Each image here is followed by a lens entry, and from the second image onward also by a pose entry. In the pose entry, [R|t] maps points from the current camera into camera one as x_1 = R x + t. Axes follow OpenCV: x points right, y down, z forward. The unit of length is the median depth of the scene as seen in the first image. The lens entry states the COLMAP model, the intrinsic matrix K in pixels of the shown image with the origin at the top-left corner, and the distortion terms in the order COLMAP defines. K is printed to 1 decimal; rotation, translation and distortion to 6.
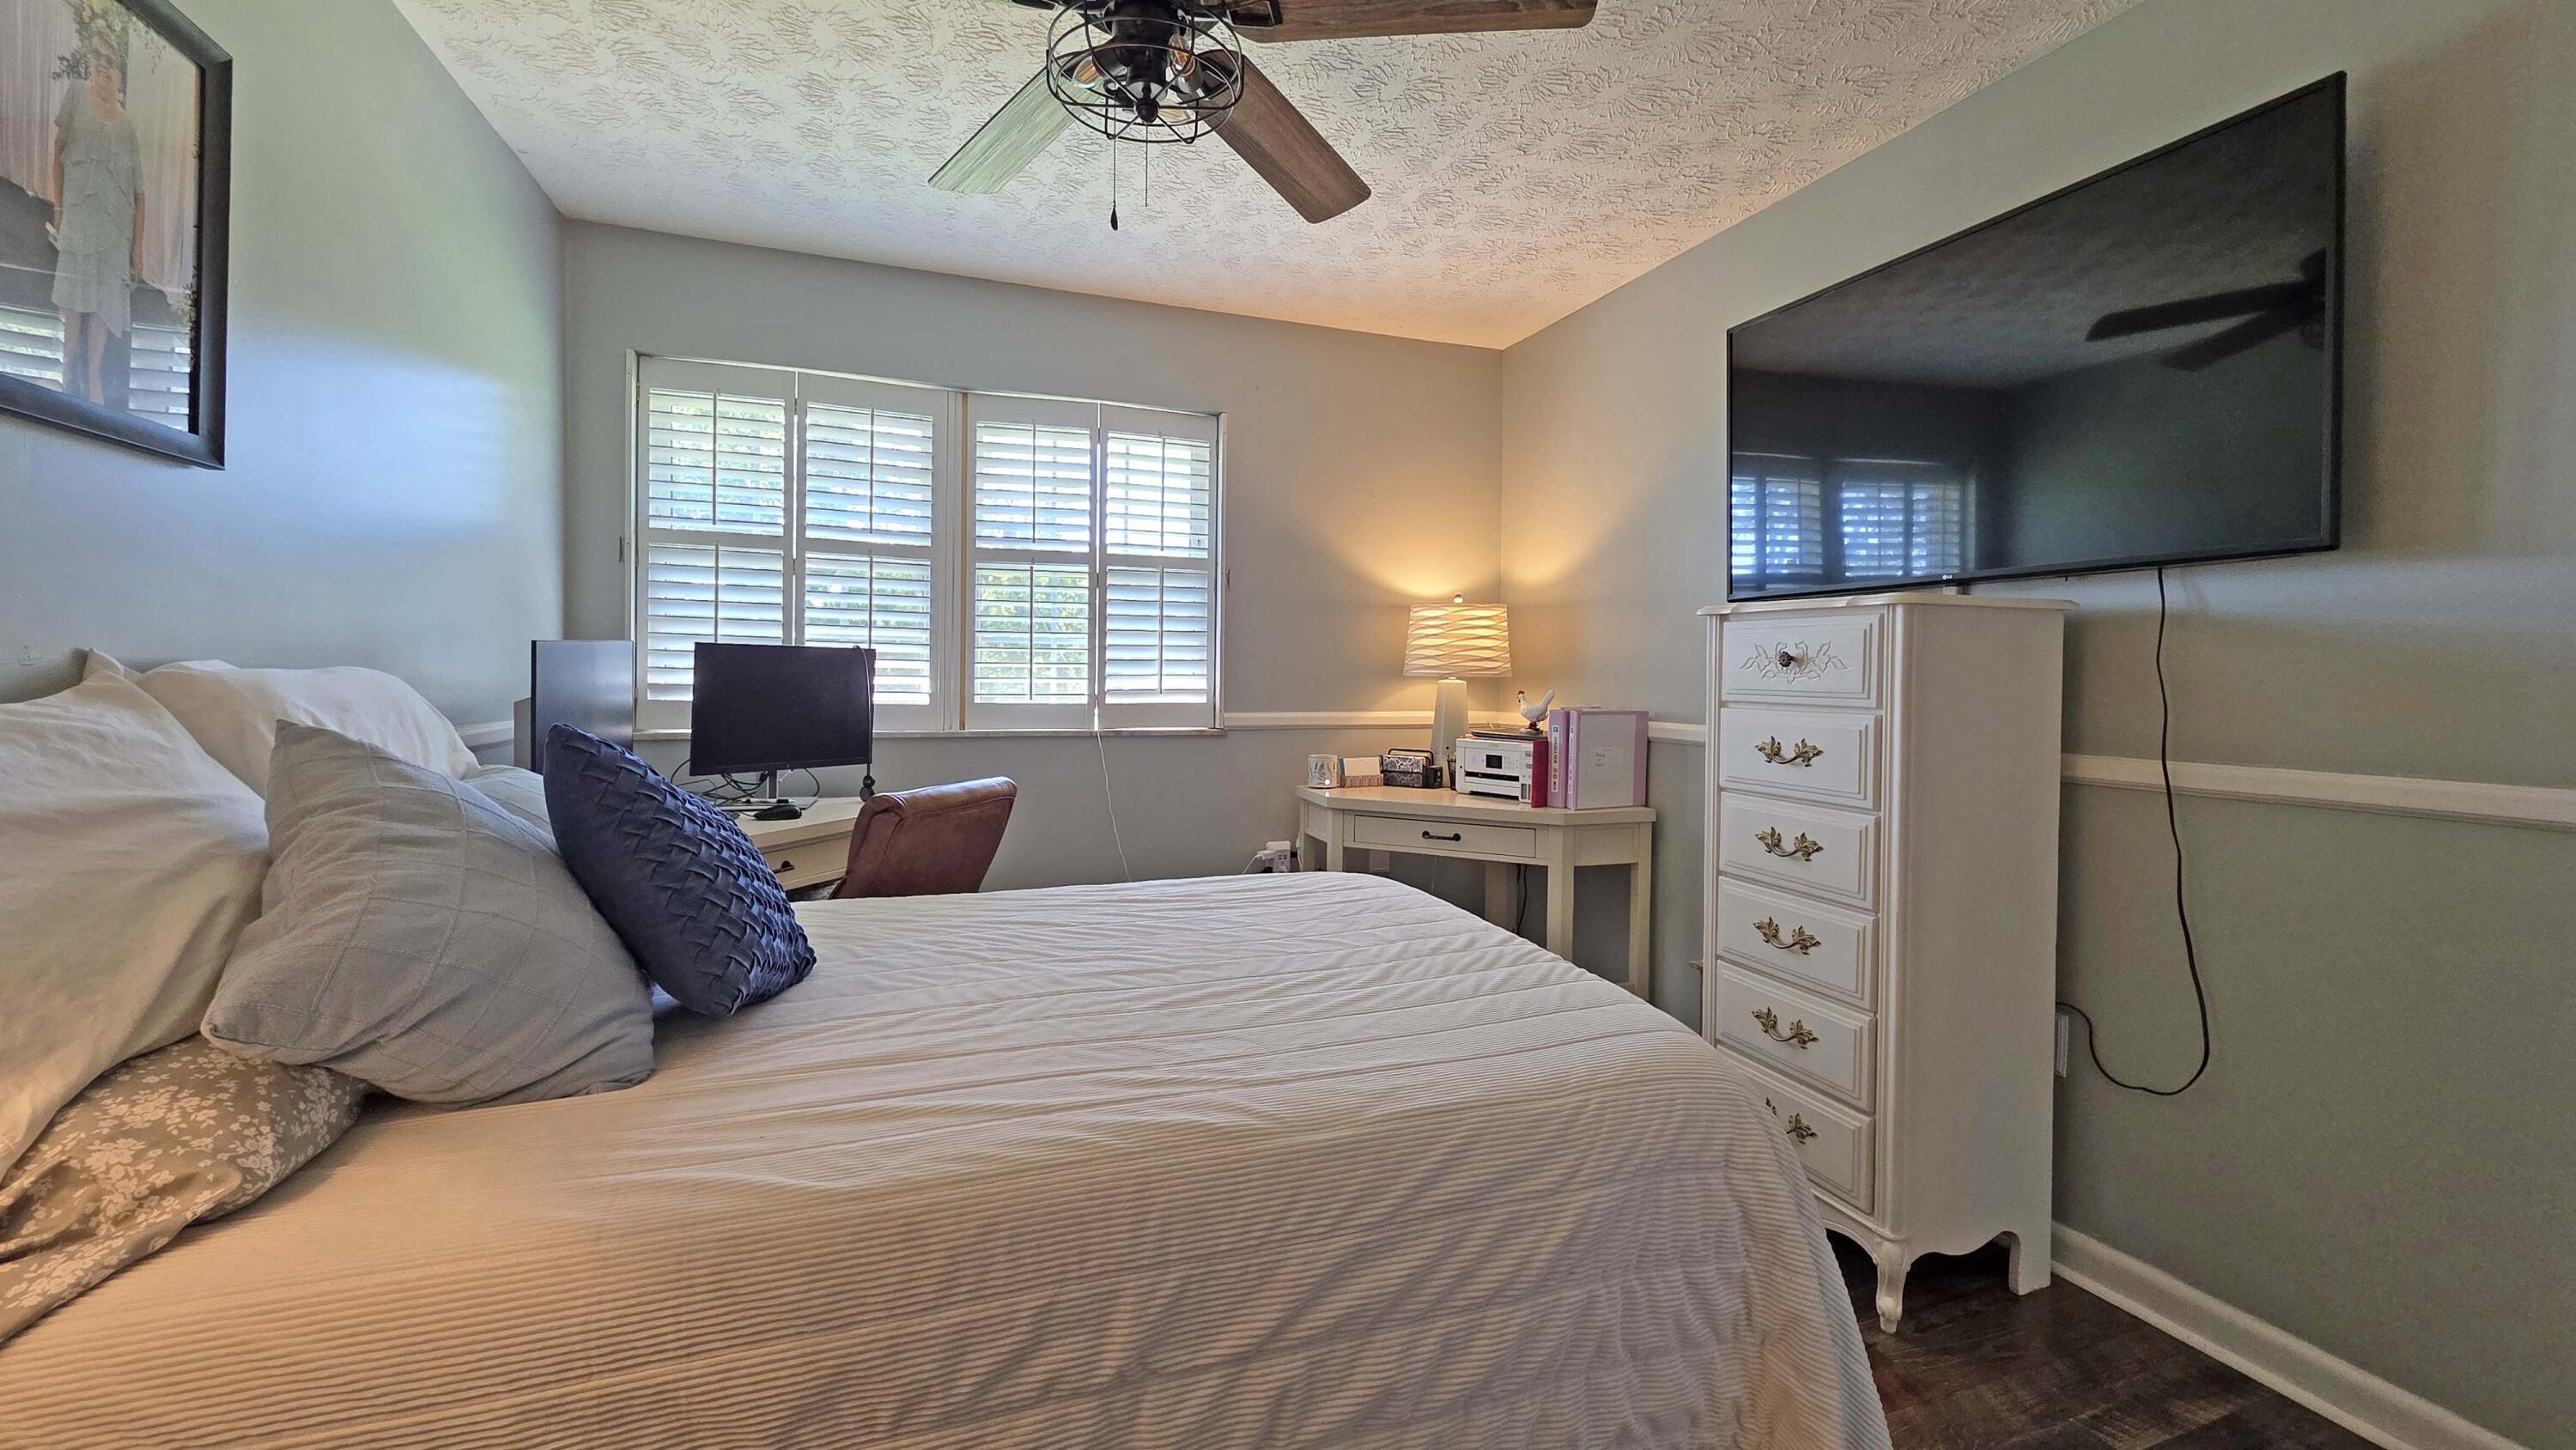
lens RADIAL K [[1028.8, 0, 1300.8], [0, 1028.8, 693.4], [0, 0, 1]] dist [0.004100, -0.000932]
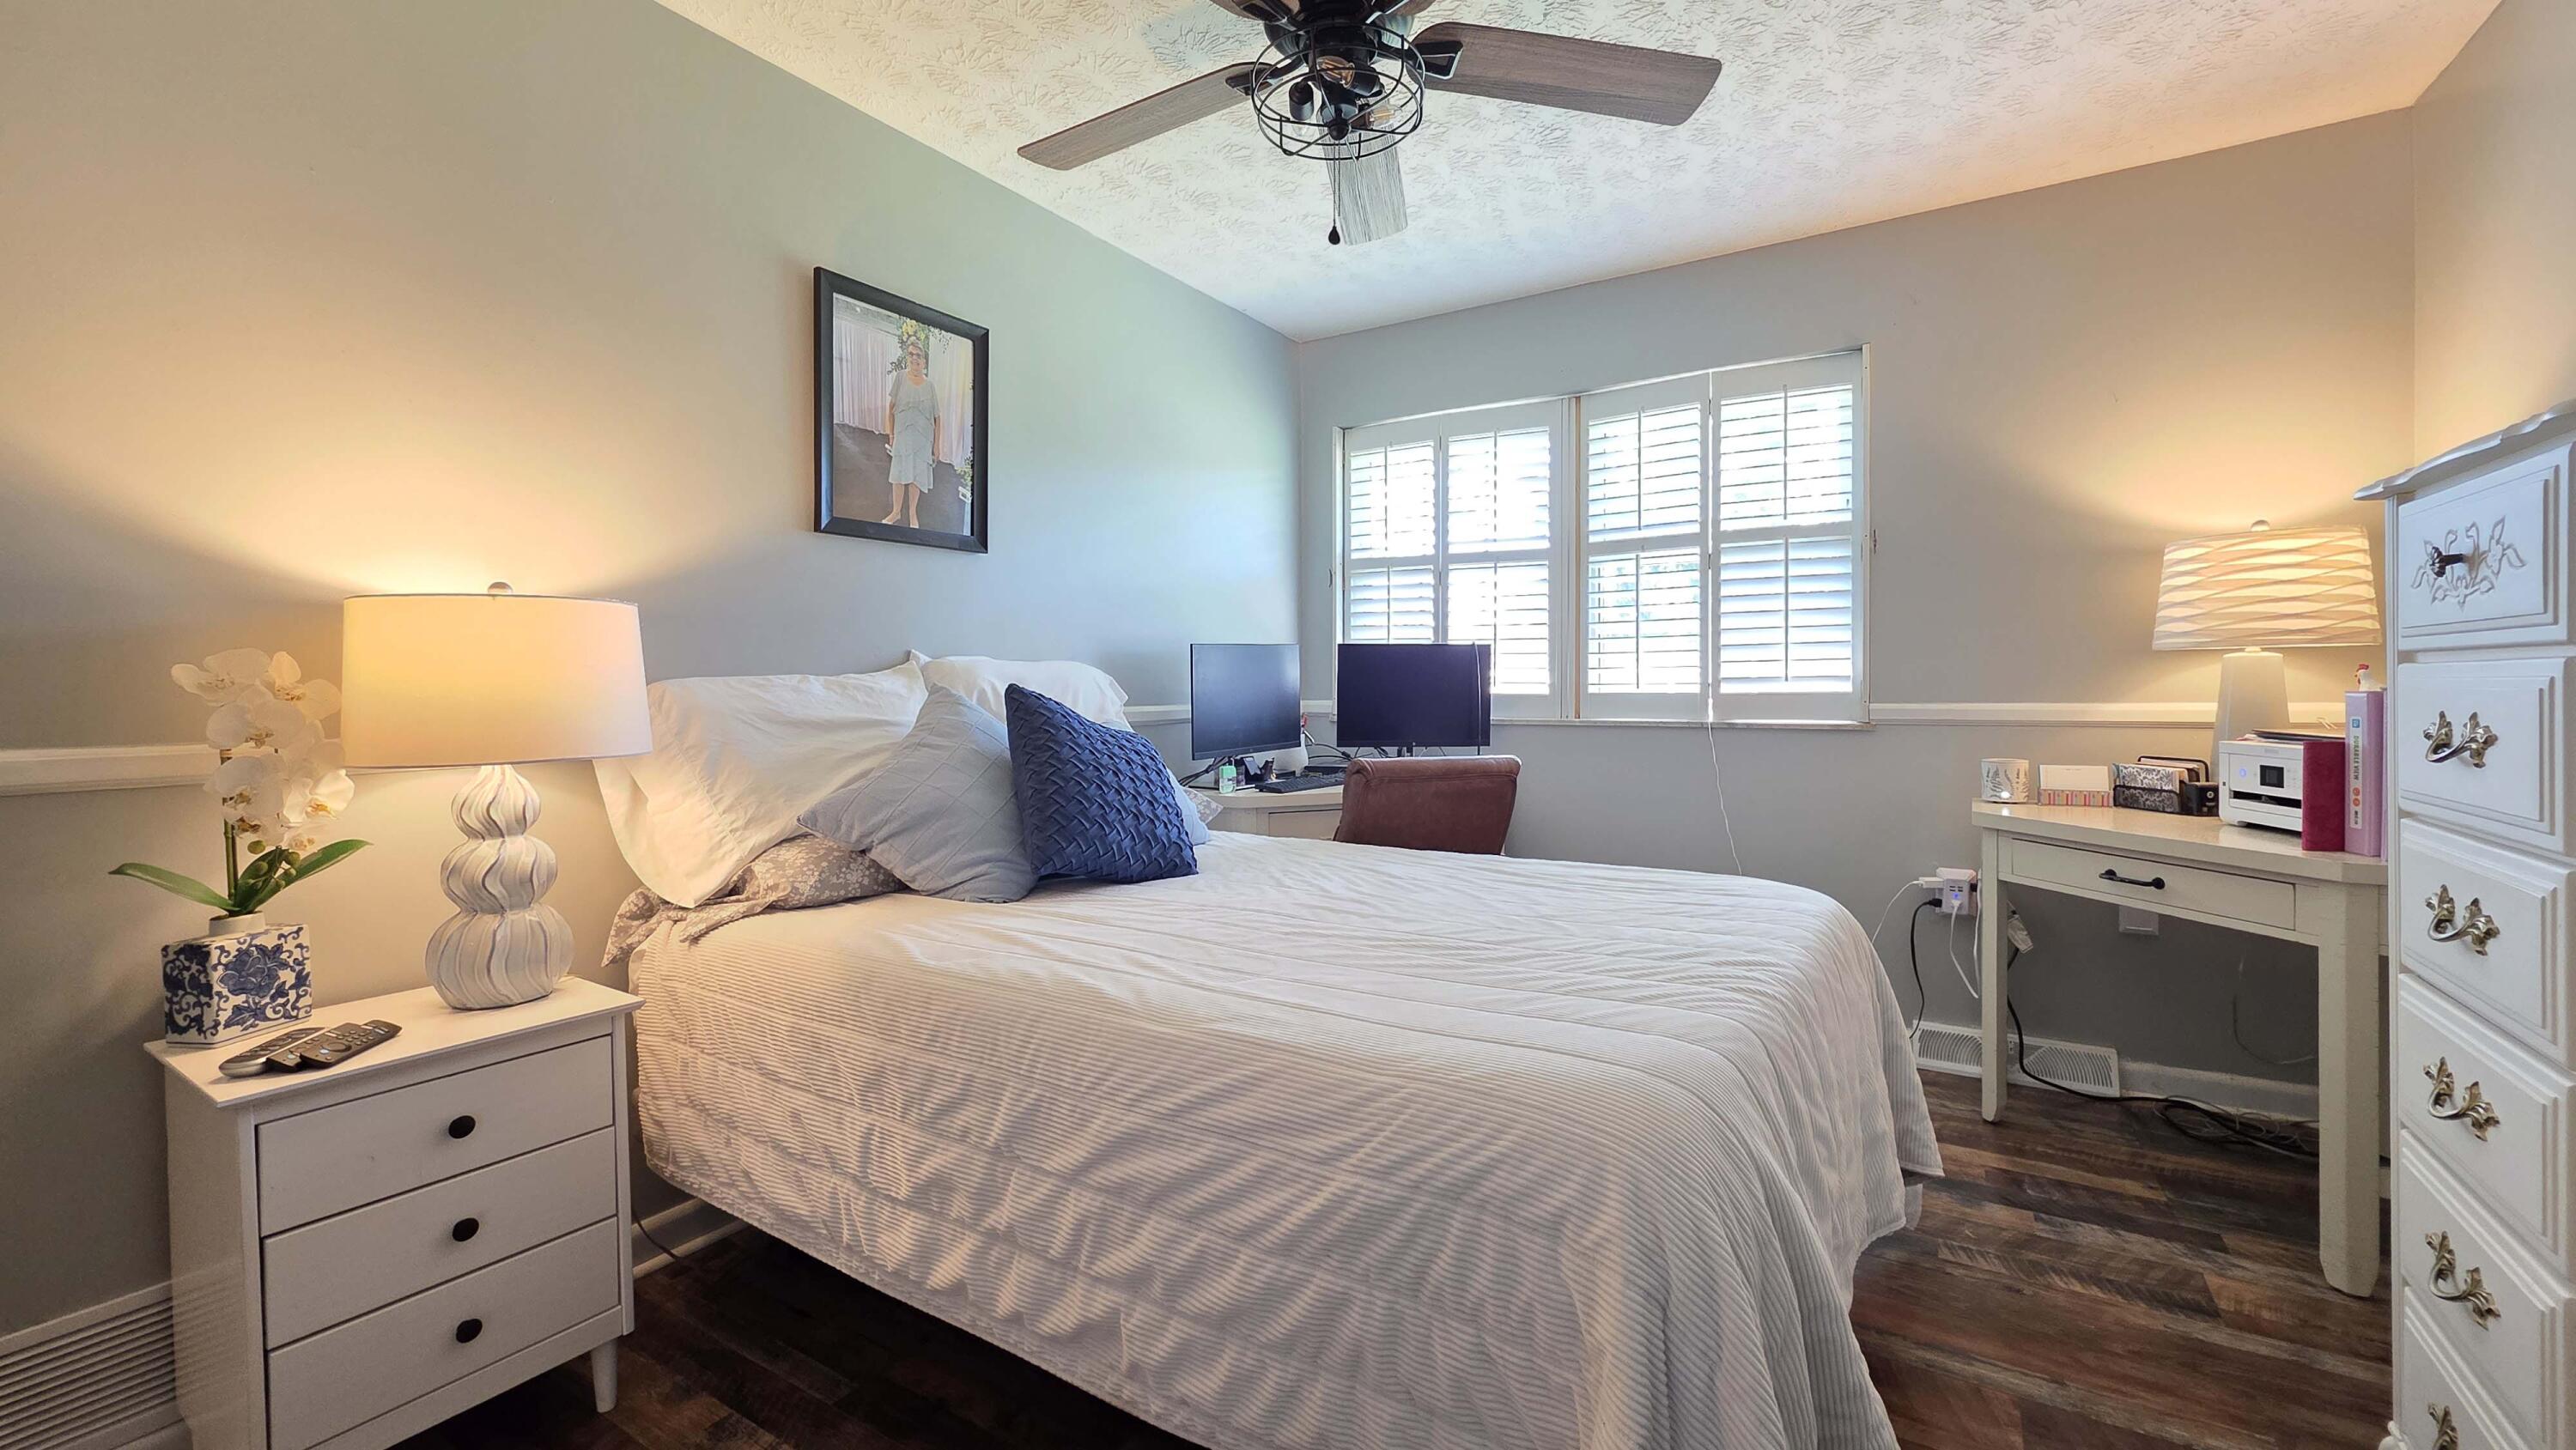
lens RADIAL K [[1028.8, 0, 1300.8], [0, 1028.8, 693.4], [0, 0, 1]] dist [0.004100, -0.000932]
pose [[0.612138, -0.010310, -0.790683, 0.325716], [-0.002265, 0.999888, -0.014792, 0.026140], [0.790747, 0.010845, 0.612047, 0.139591]]
